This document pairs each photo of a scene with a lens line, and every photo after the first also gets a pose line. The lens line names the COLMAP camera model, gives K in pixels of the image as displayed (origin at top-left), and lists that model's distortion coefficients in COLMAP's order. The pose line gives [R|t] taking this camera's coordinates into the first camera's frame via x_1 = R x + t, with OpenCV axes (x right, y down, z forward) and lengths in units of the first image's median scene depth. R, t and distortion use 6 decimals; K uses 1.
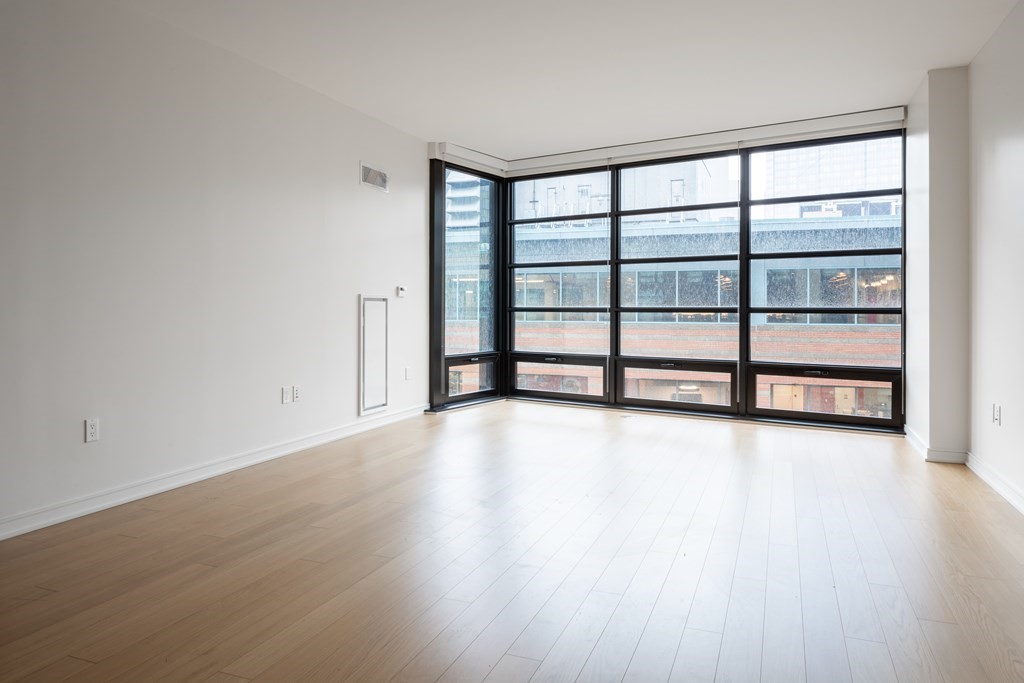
lens RADIAL K [[709.3, 0, 455.0], [0, 709.3, 311.1], [0, 0, 1]] dist [0.001503, 0.002492]
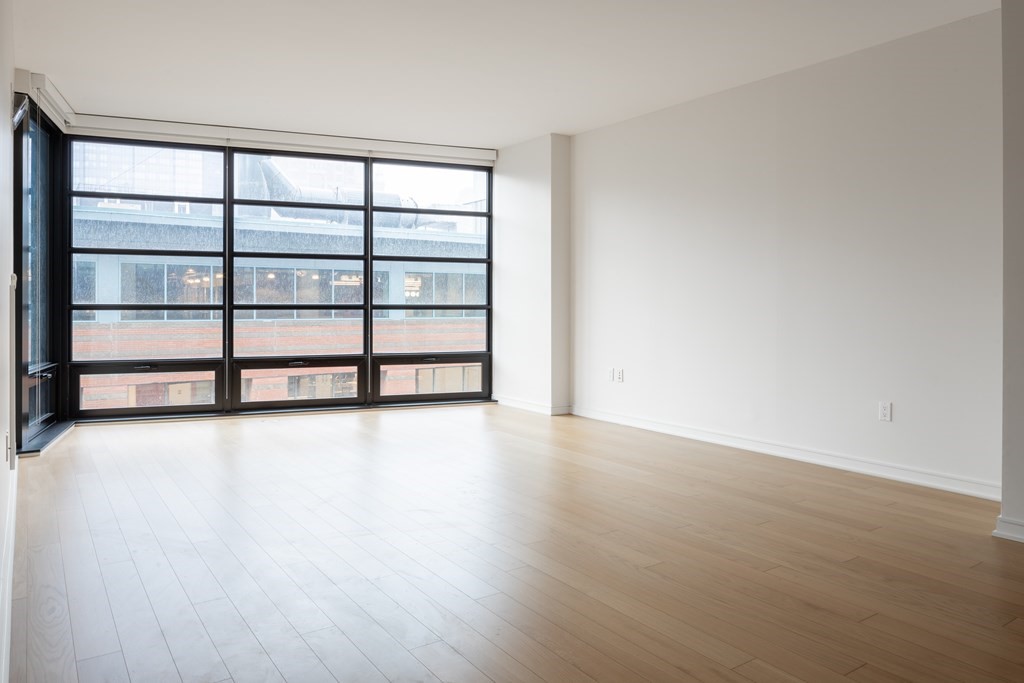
lens RADIAL K [[709.3, 0, 455.0], [0, 709.3, 311.1], [0, 0, 1]] dist [0.001503, 0.002492]
pose [[0.543465, -0.008124, 0.839392, -0.378743], [0.004611, 0.999967, 0.006693, -0.001305], [-0.839419, 0.000233, 0.543485, 0.264757]]
